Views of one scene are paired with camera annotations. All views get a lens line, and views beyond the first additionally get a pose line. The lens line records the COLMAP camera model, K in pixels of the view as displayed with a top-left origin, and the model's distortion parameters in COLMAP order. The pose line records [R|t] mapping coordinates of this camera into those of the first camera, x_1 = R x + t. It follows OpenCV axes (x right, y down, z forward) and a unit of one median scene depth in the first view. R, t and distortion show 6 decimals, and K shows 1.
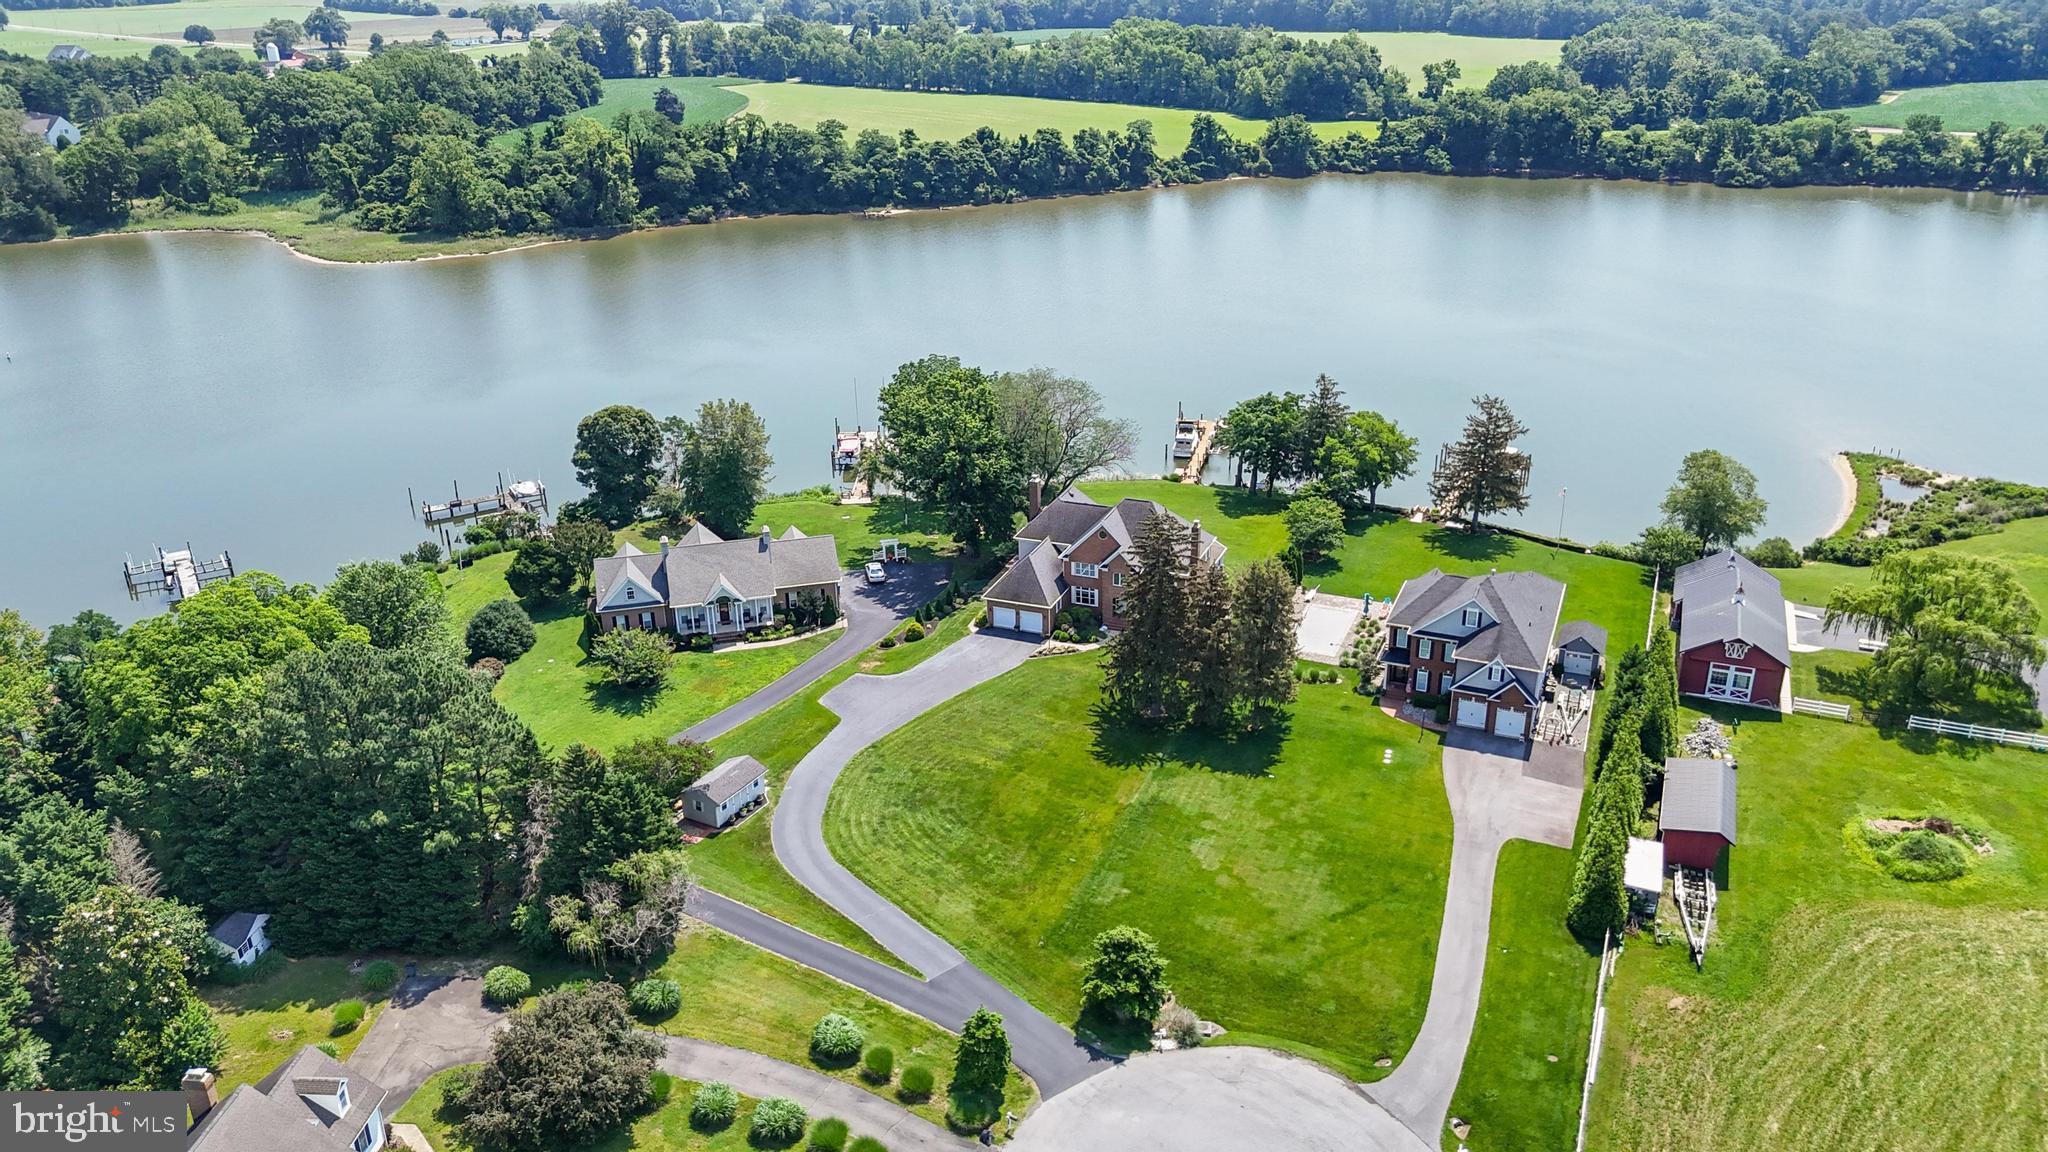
lens RADIAL K [[1529.0, 0, 1031.2], [0, 1529.0, 574.7], [0, 0, 1]] dist [0.074351, -0.079873]
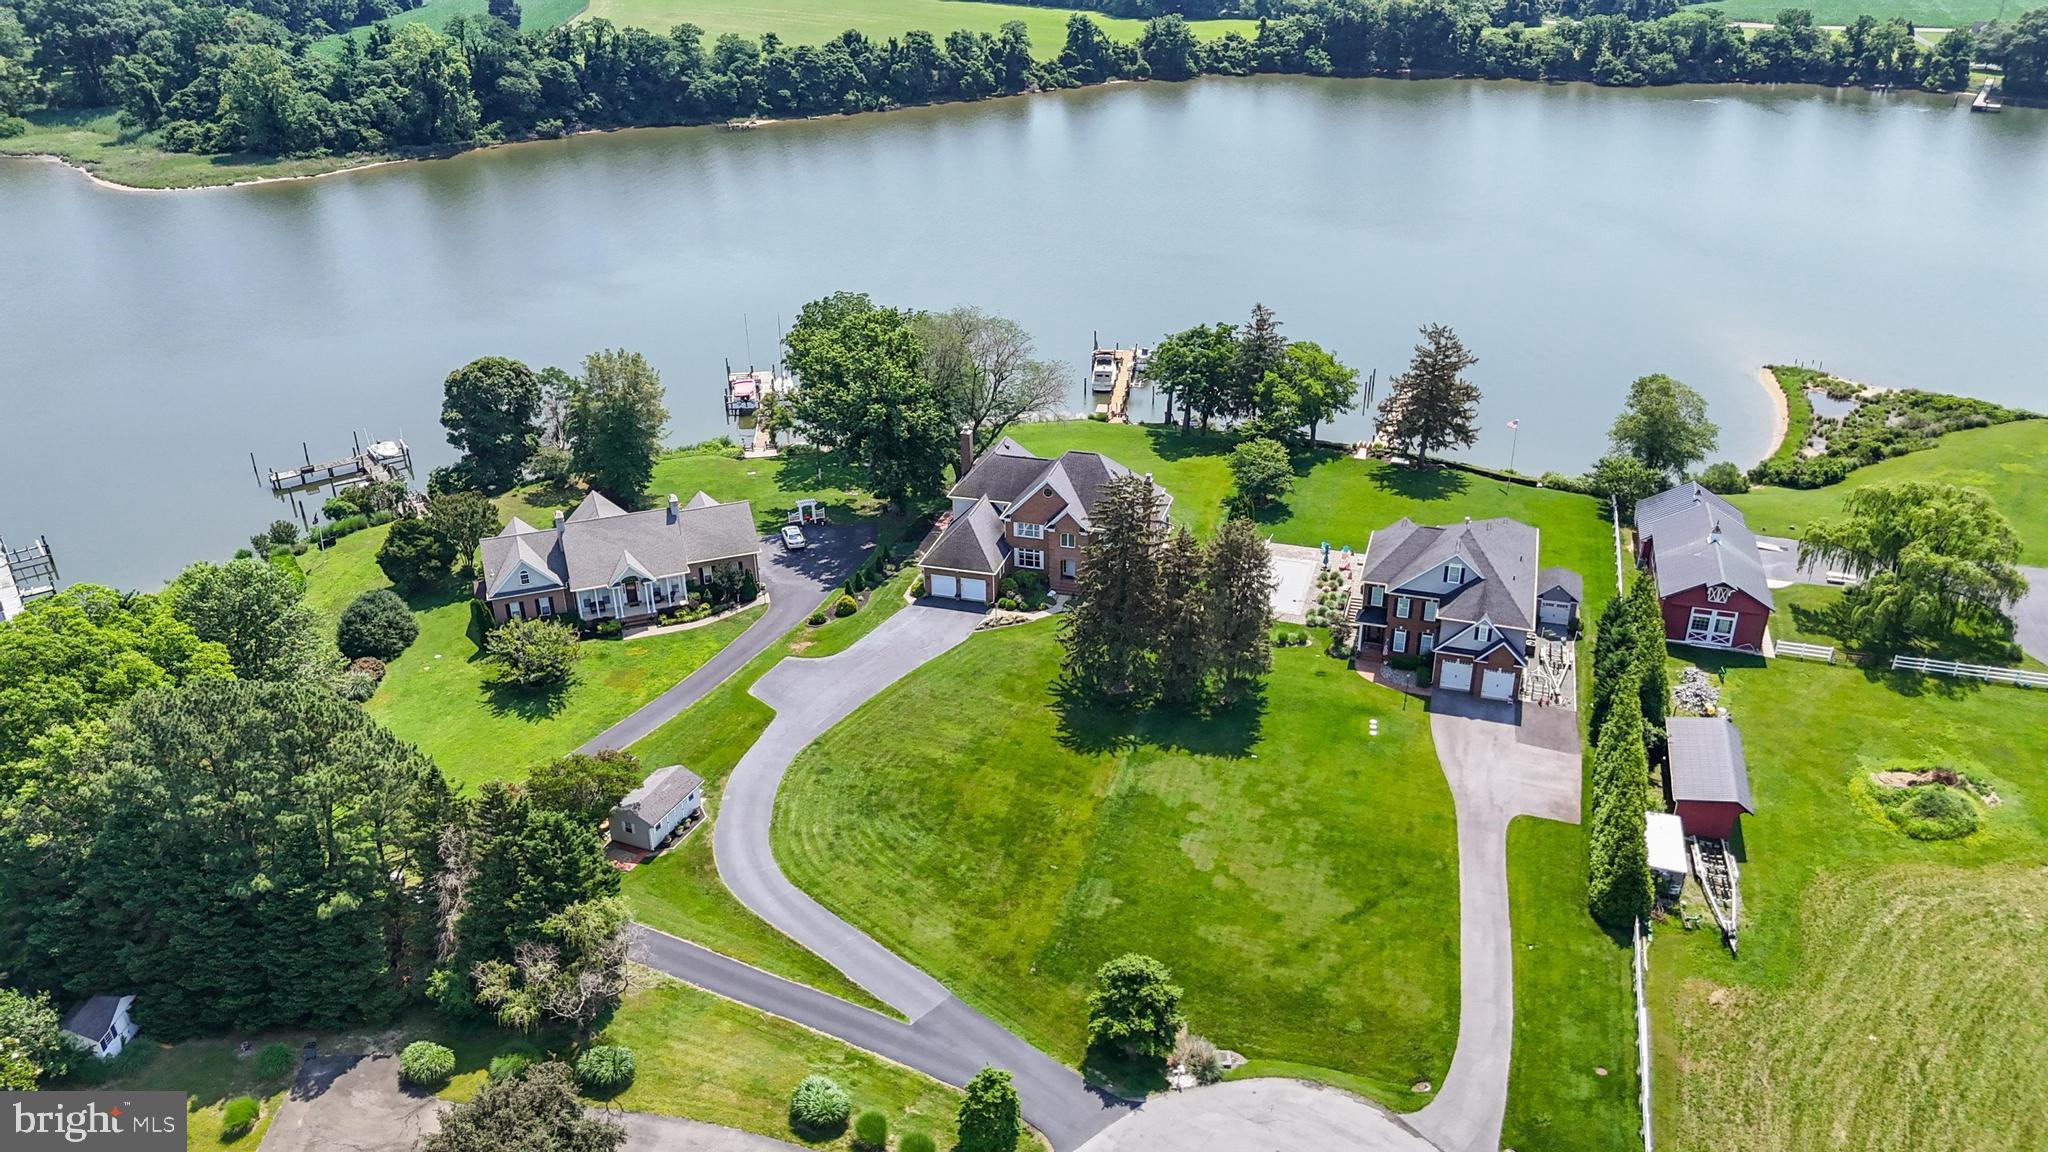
lens RADIAL K [[1525.9, 0, 1034.1], [0, 1525.9, 580.9], [0, 0, 1]] dist [0.065687, -0.062050]
pose [[0.995170, -0.041407, 0.089011, -0.039813], [0.035572, 0.997174, 0.066173, -0.029970], [-0.091500, -0.062687, 0.993830, 0.074004]]
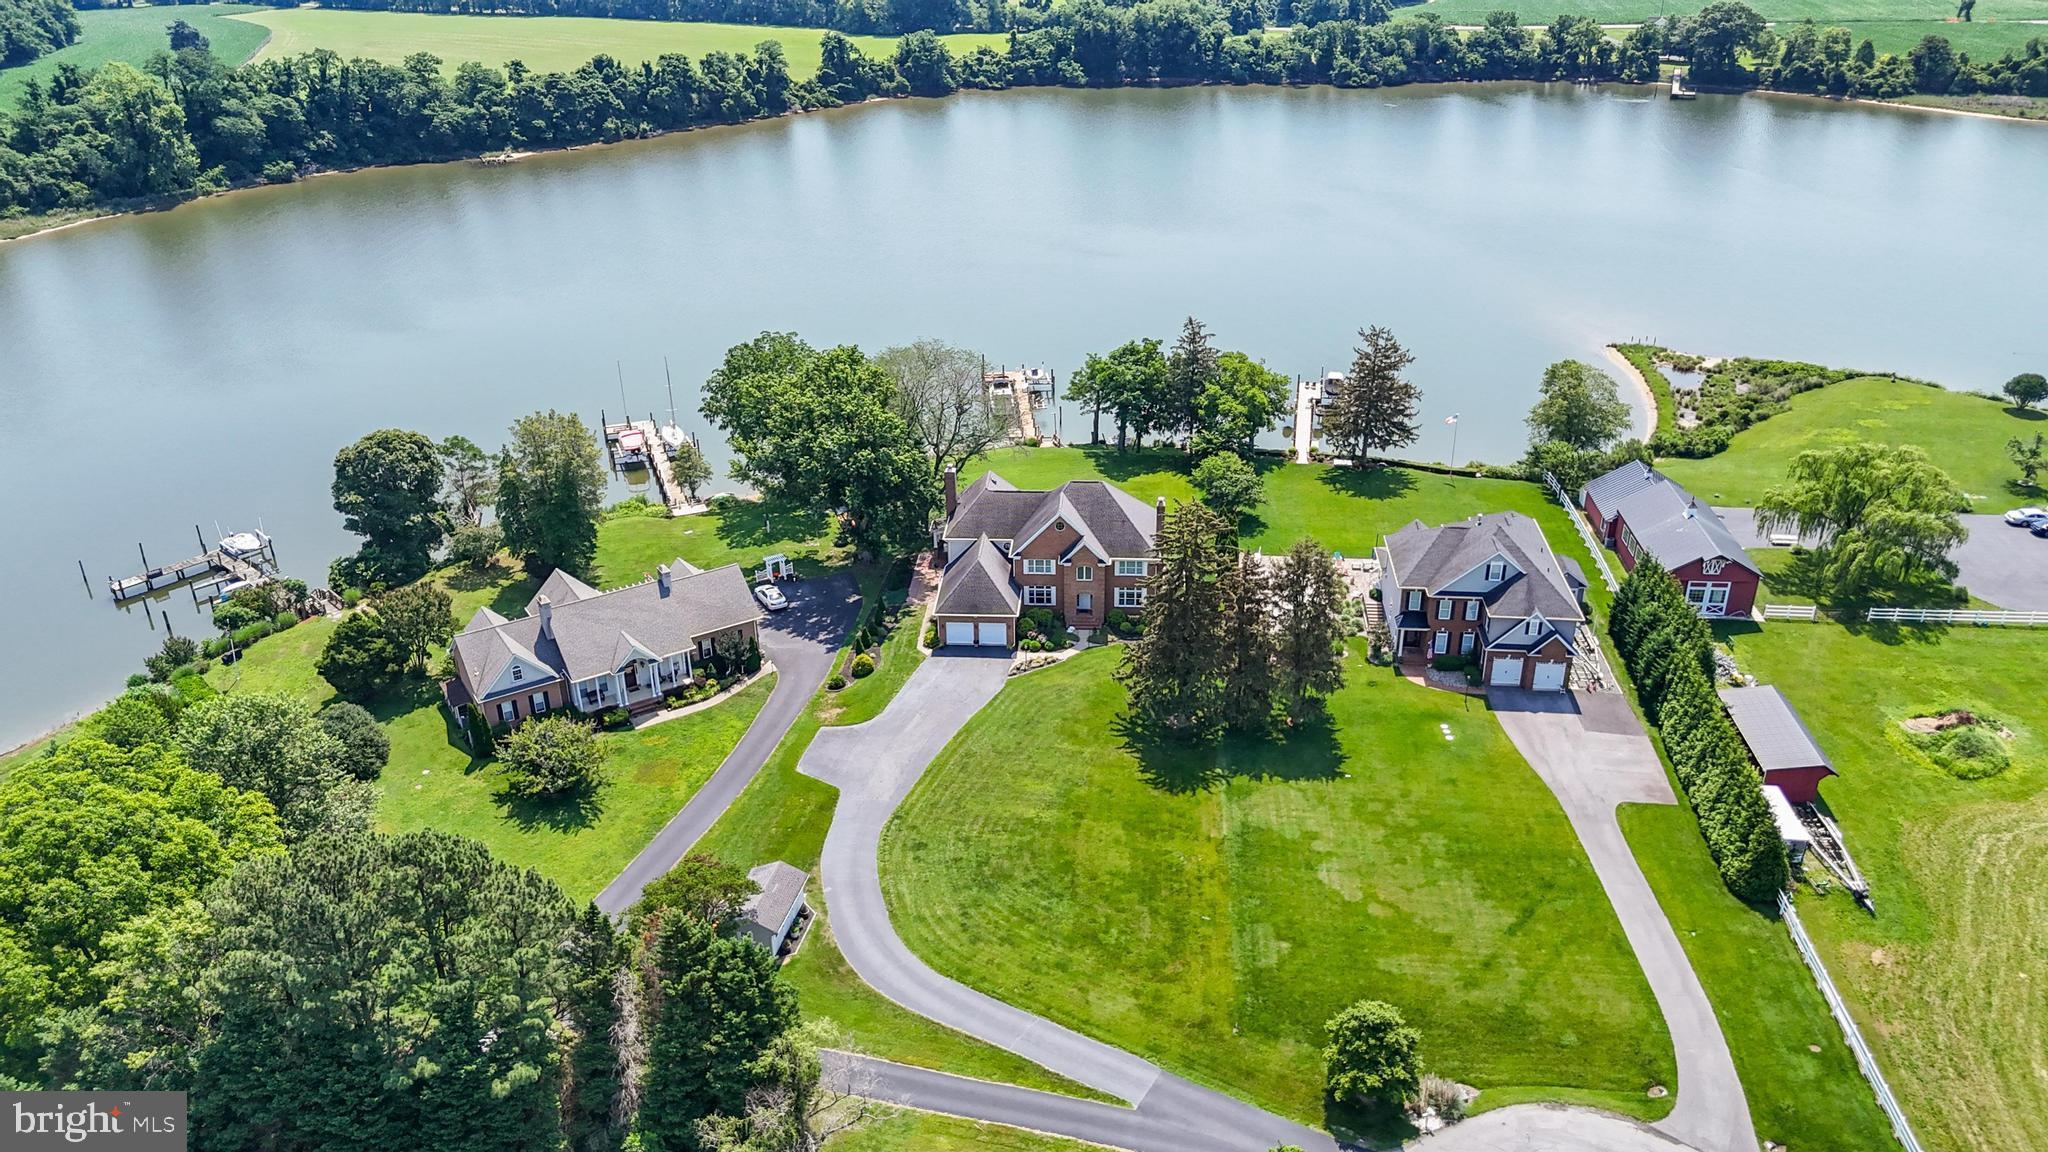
lens RADIAL K [[1529.3, 0, 1034.3], [0, 1529.3, 574.3], [0, 0, 1]] dist [0.058205, -0.050303]
pose [[0.951650, -0.134203, 0.276318, -0.190670], [0.119714, 0.990426, 0.068732, -0.053833], [-0.282897, -0.032330, 0.958605, 0.133719]]
